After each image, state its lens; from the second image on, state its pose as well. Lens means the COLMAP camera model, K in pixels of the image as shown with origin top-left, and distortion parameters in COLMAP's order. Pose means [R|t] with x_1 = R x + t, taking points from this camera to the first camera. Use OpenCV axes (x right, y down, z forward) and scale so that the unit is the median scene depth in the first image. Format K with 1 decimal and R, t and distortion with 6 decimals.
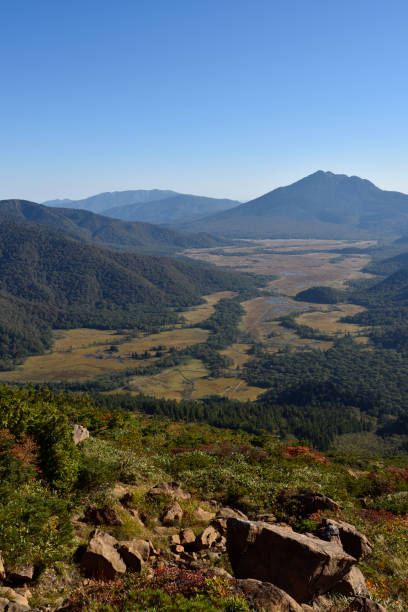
lens RADIAL K [[602.3, 0, 206.6], [0, 602.3, 288.9], [0, 0, 1]] dist [0.006044, 0.030164]
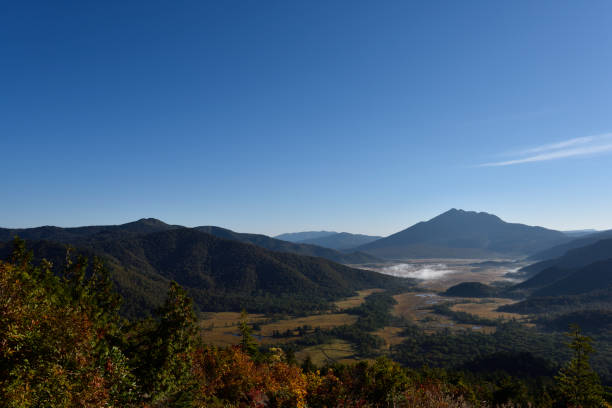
lens RADIAL K [[452.8, 0, 306.5], [0, 452.8, 192.7], [0, 0, 1]] dist [-0.004733, 0.000266]
pose [[0.992278, -0.015491, -0.123065, 0.012072], [-0.016587, 0.966686, -0.255428, 0.063802], [0.122922, 0.255497, 0.958964, 0.238941]]
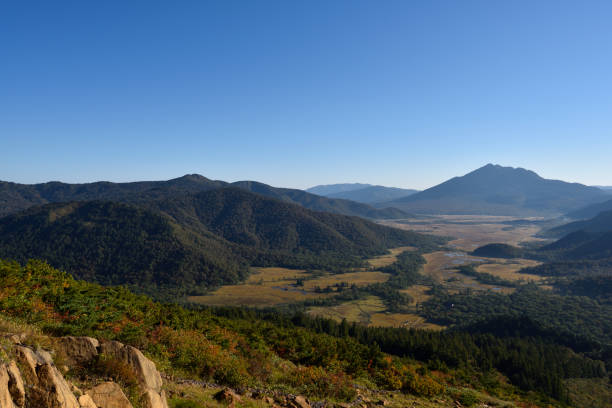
lens RADIAL K [[449.5, 0, 305.4], [0, 449.5, 206.4], [0, 0, 1]] dist [-0.007835, 0.002345]
pose [[0.979671, 0.014651, -0.200075, 0.013175], [-0.038587, 0.992468, -0.116266, 0.047707], [0.196865, 0.121622, 0.972858, 0.170682]]
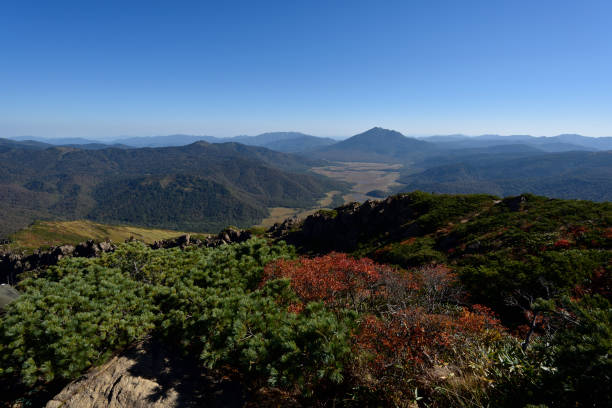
lens RADIAL K [[309.3, 0, 305.1], [0, 309.3, 205.3], [0, 0, 1]] dist [-0.005624, 0.001425]
pose [[0.999433, 0.022246, -0.025276, -0.070348], [-0.020200, 0.996710, 0.078493, -0.041657], [0.026939, -0.077938, 0.996594, -0.241617]]
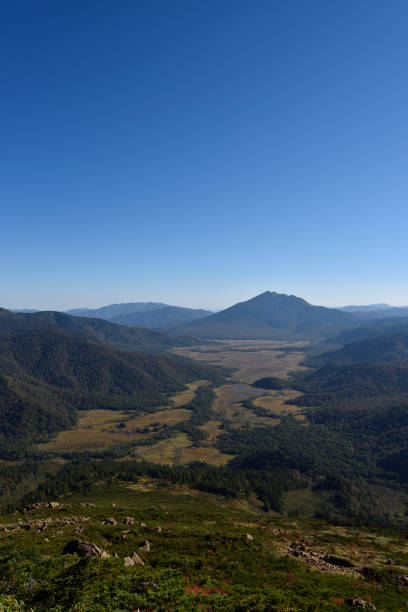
lens RADIAL K [[439.6, 0, 206.2], [0, 439.6, 305.4], [0, 0, 1]] dist [-0.002722, 0.001828]
pose [[0.999038, 0.006465, 0.043379, -0.007110], [0.000294, 0.988068, -0.154019, -0.013947], [-0.043857, 0.153884, 0.987115, -0.037039]]
